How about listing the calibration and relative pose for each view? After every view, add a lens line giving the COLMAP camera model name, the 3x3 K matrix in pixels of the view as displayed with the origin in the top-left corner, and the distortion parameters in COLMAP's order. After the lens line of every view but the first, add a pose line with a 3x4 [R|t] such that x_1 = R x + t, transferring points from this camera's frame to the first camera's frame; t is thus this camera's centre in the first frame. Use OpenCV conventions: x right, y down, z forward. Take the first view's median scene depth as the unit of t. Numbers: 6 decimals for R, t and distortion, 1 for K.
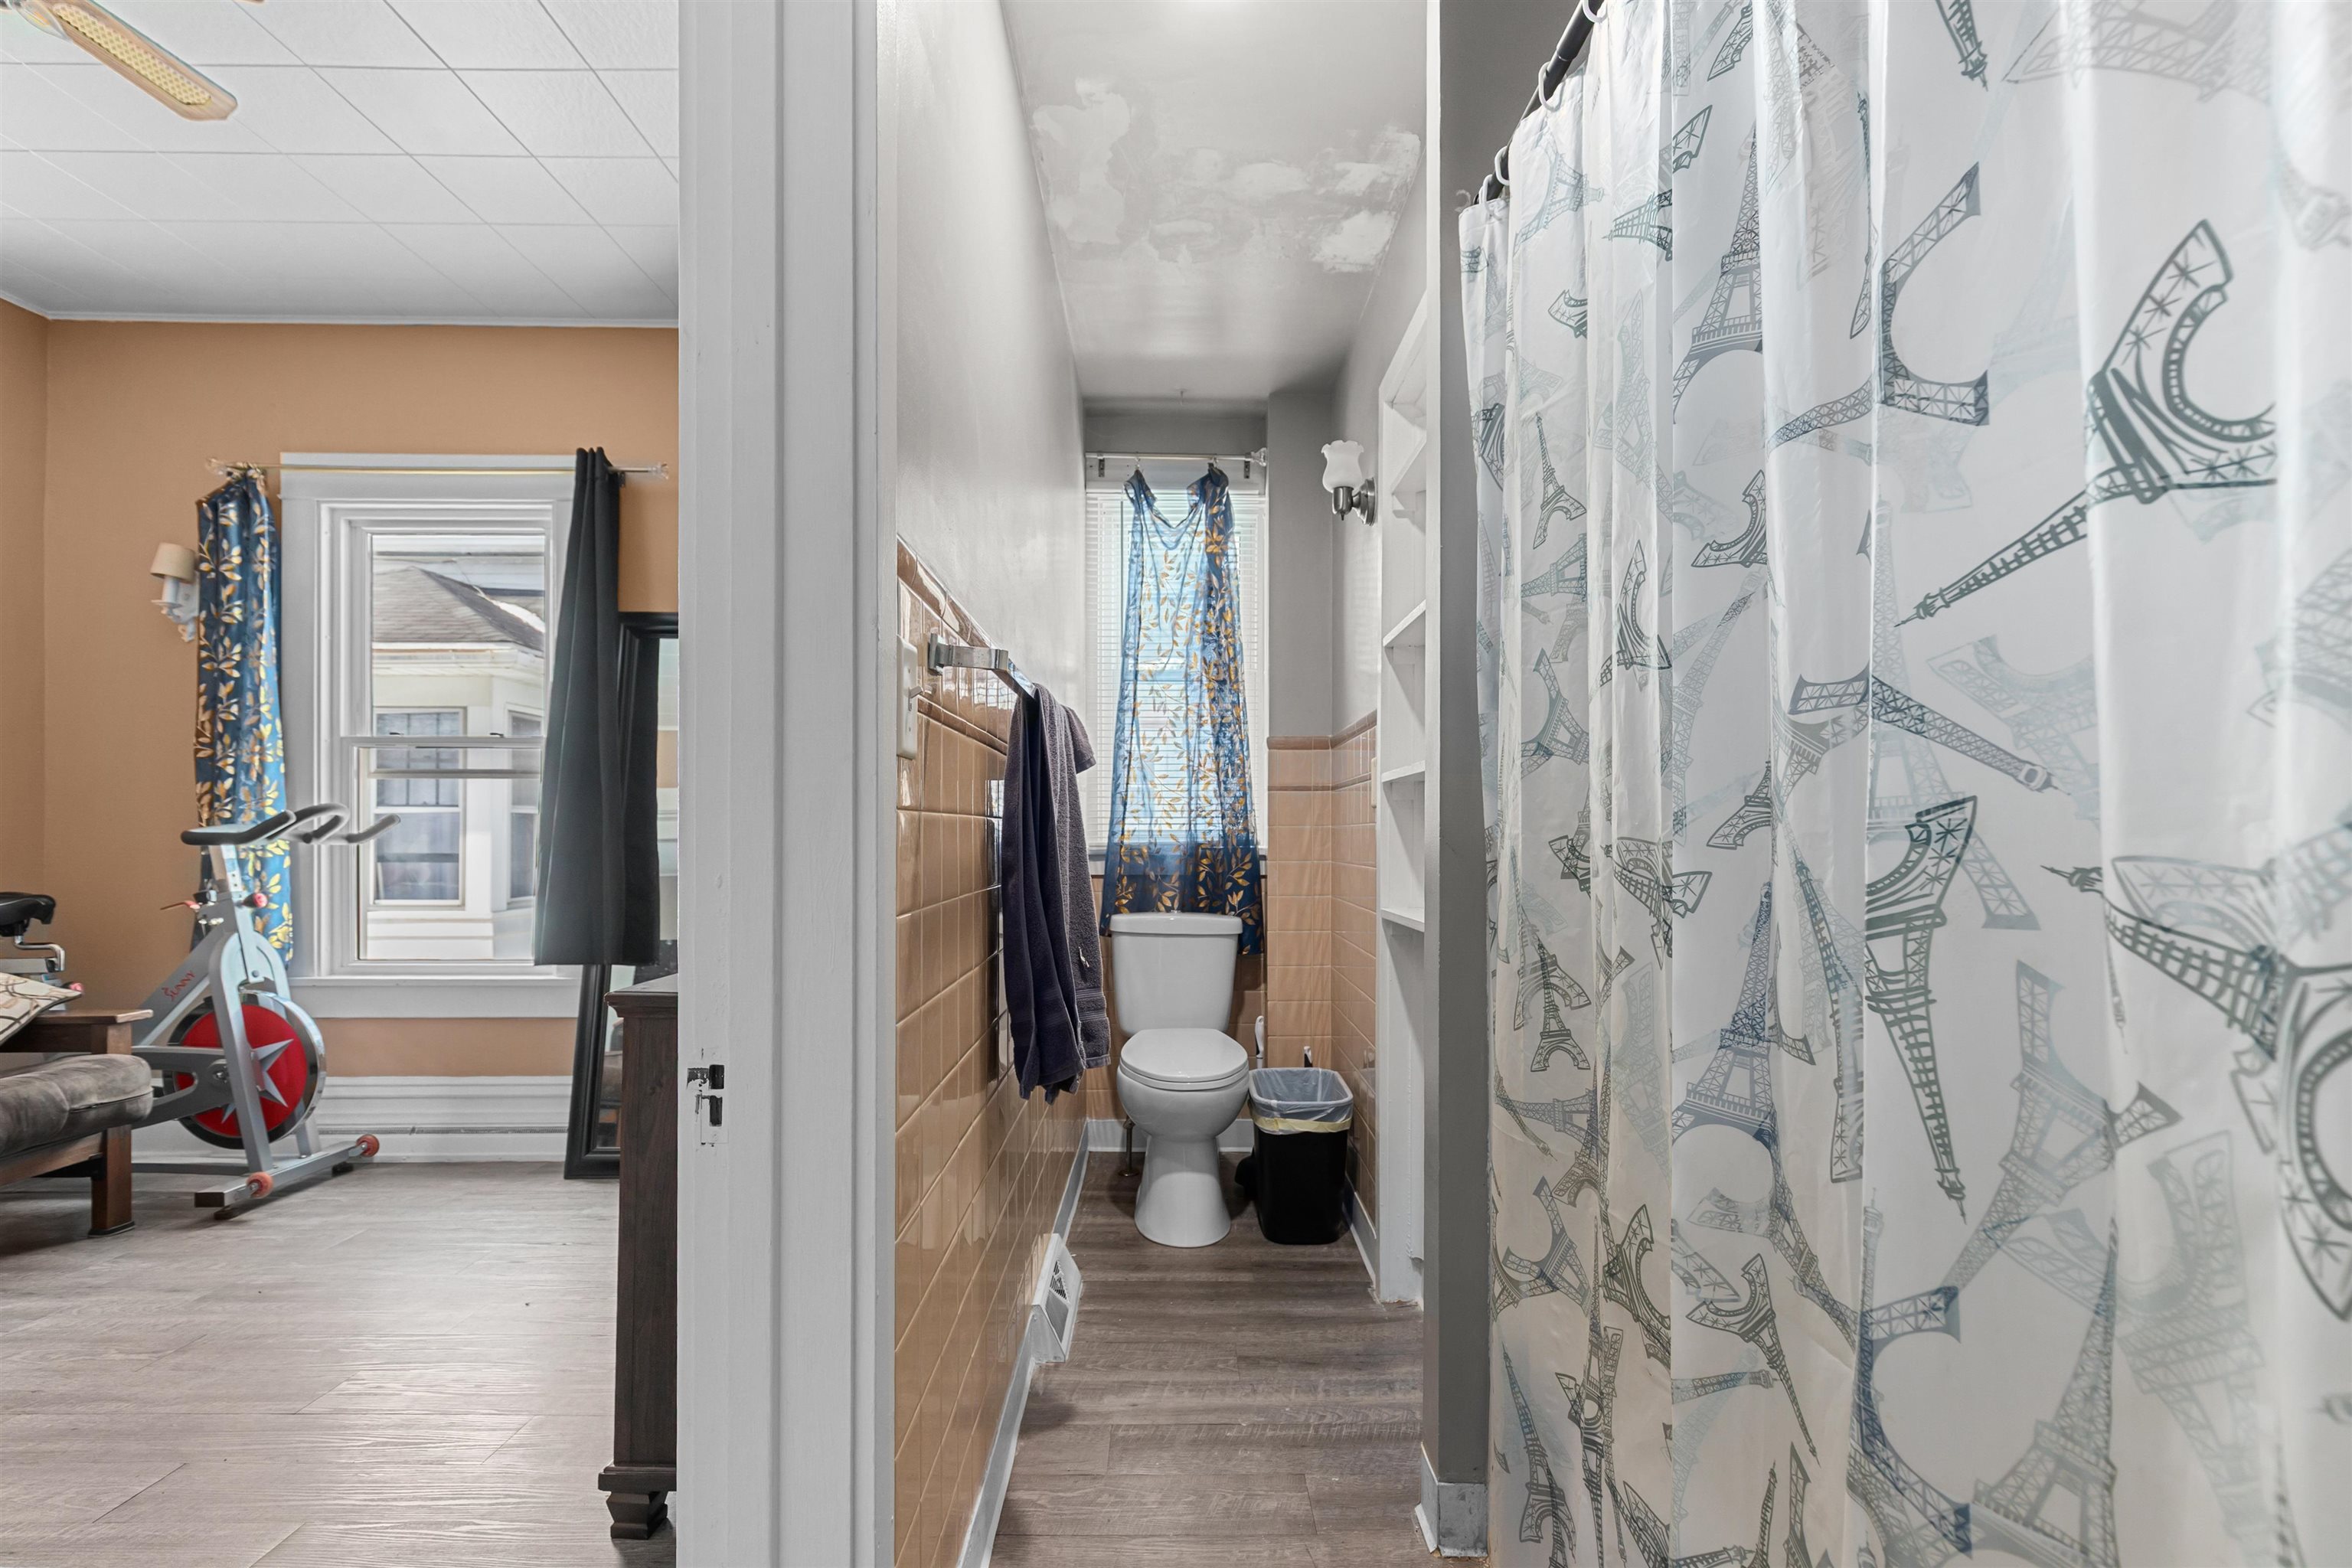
lens RADIAL K [[1068.7, 0, 1174.5], [0, 1068.7, 820.3], [0, 0, 1]] dist [0.010112, -0.003107]
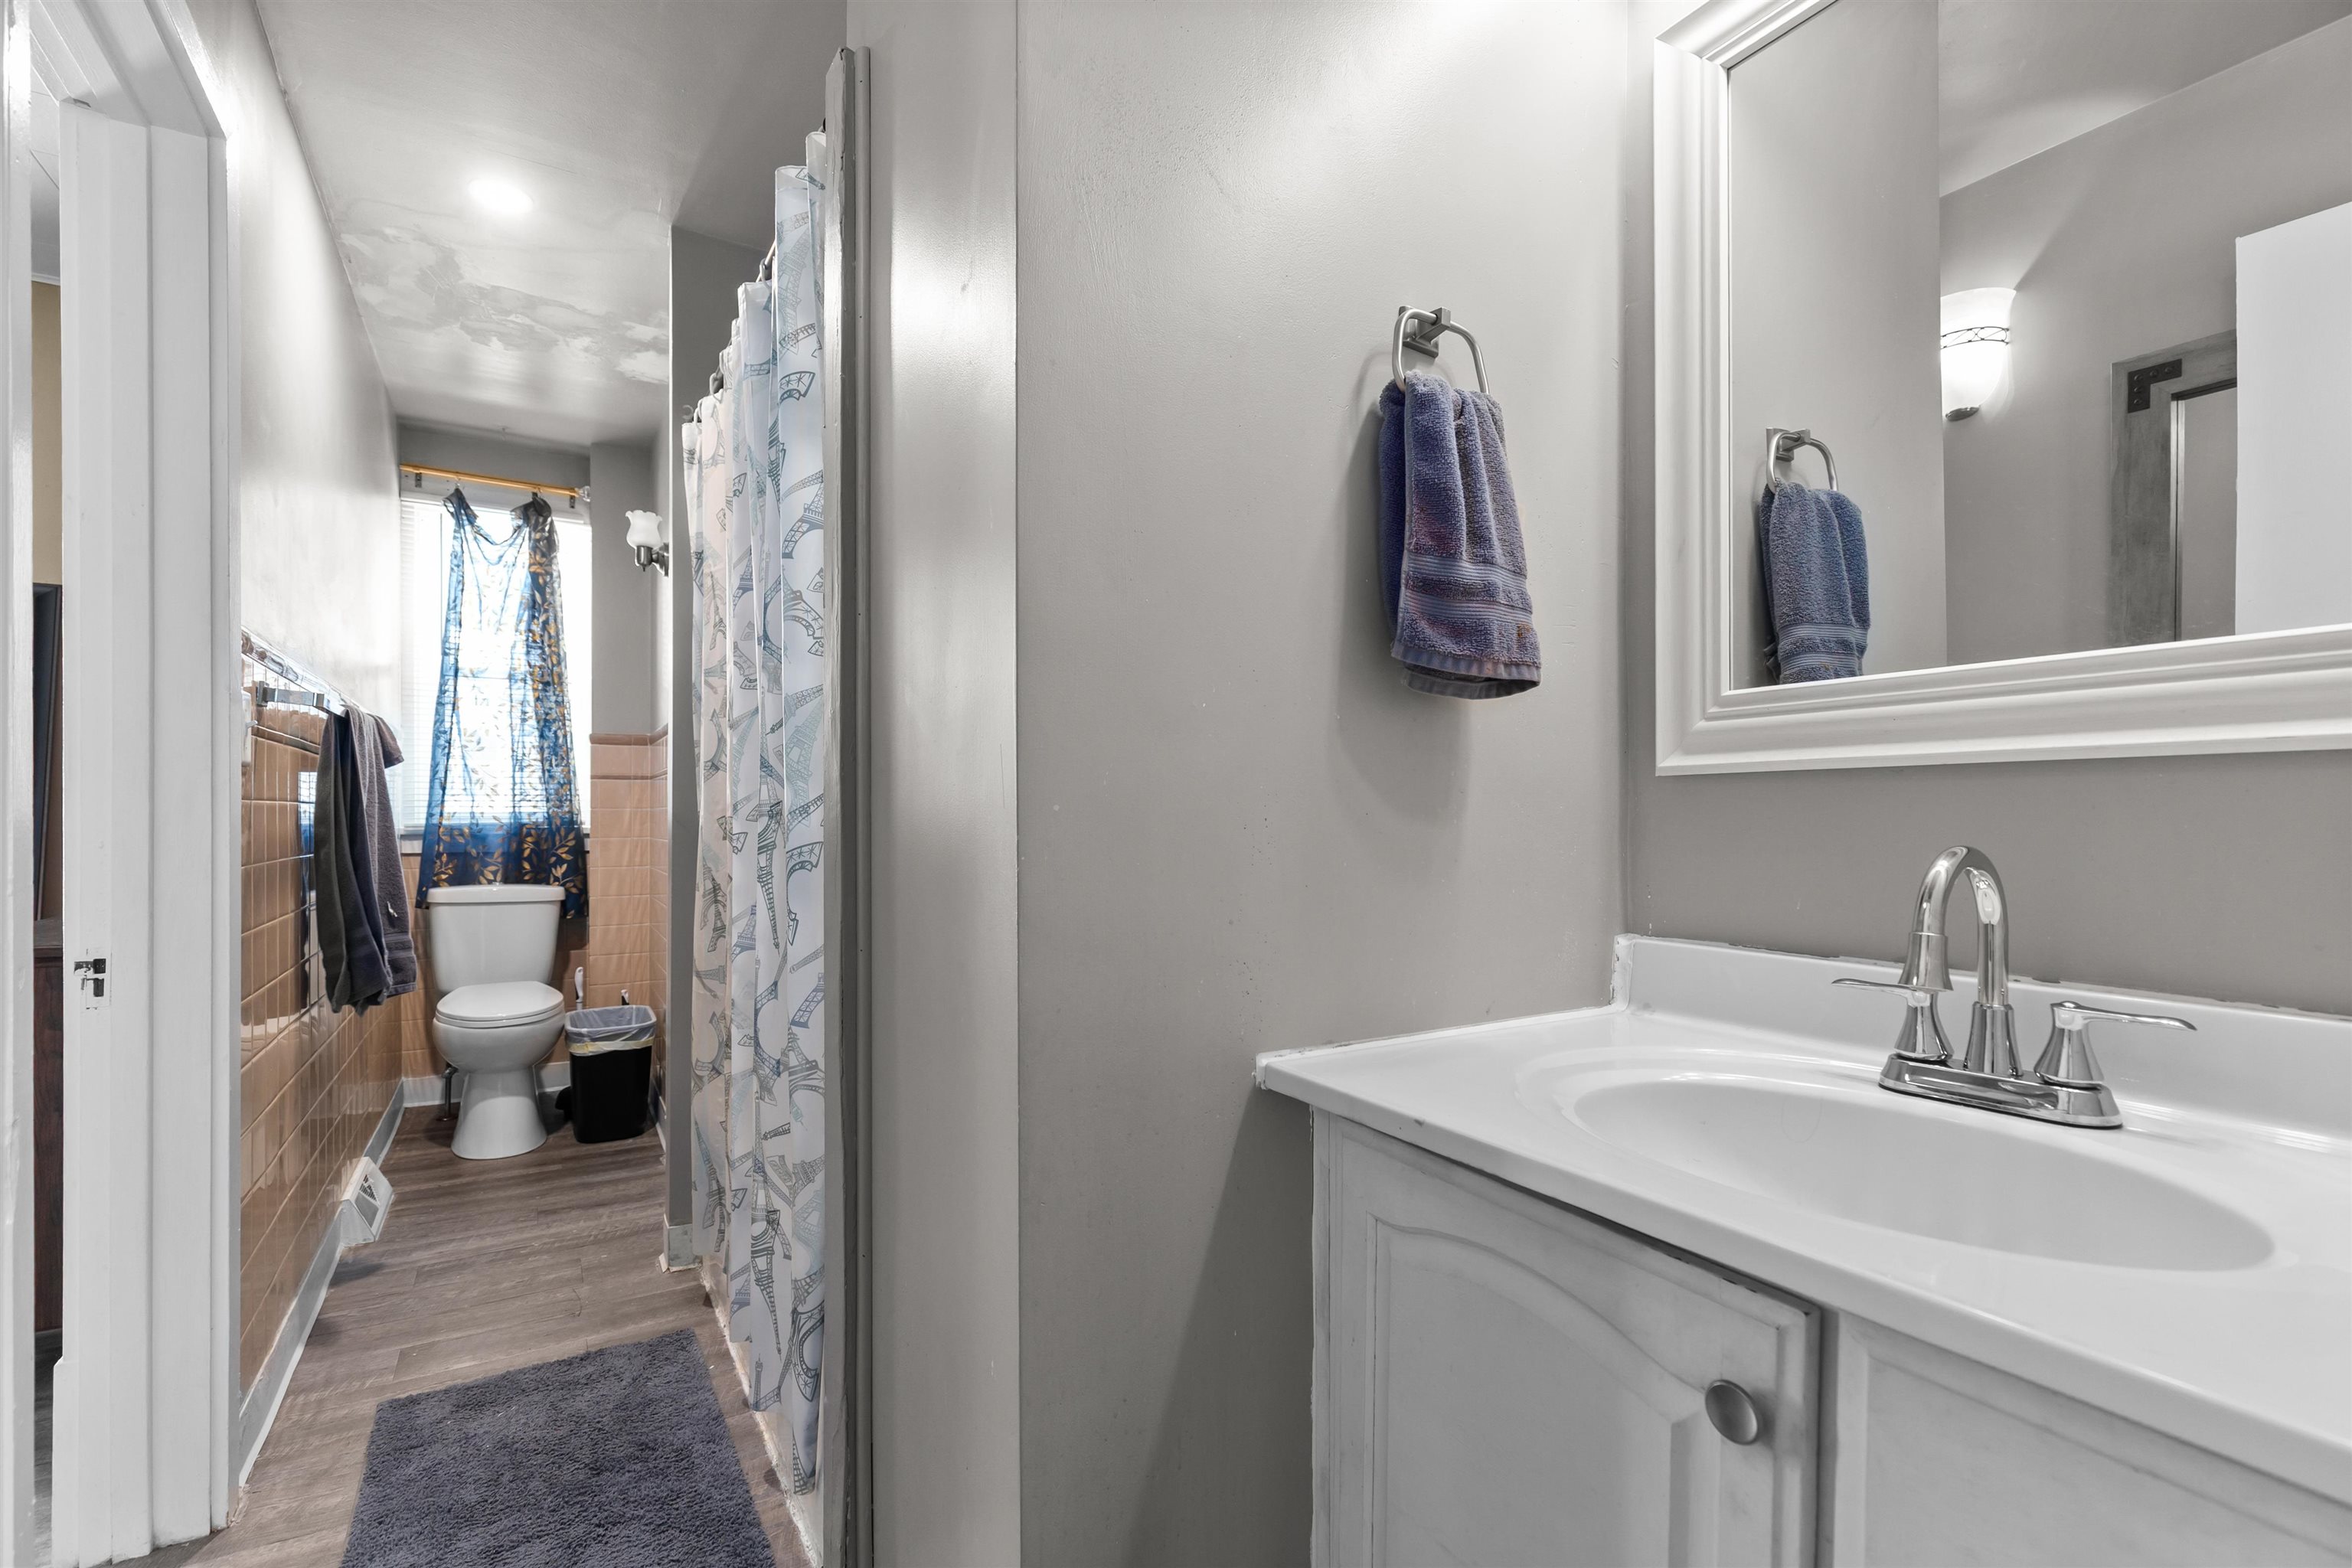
lens RADIAL K [[1068.7, 0, 1172.4], [0, 1068.7, 812.9], [0, 0, 1]] dist [0.010112, -0.003107]
pose [[0.861784, 0.000683, 0.507275, 0.050707], [-0.005825, 0.999946, 0.008549, -0.004751], [-0.507242, -0.010322, 0.861742, -0.436272]]
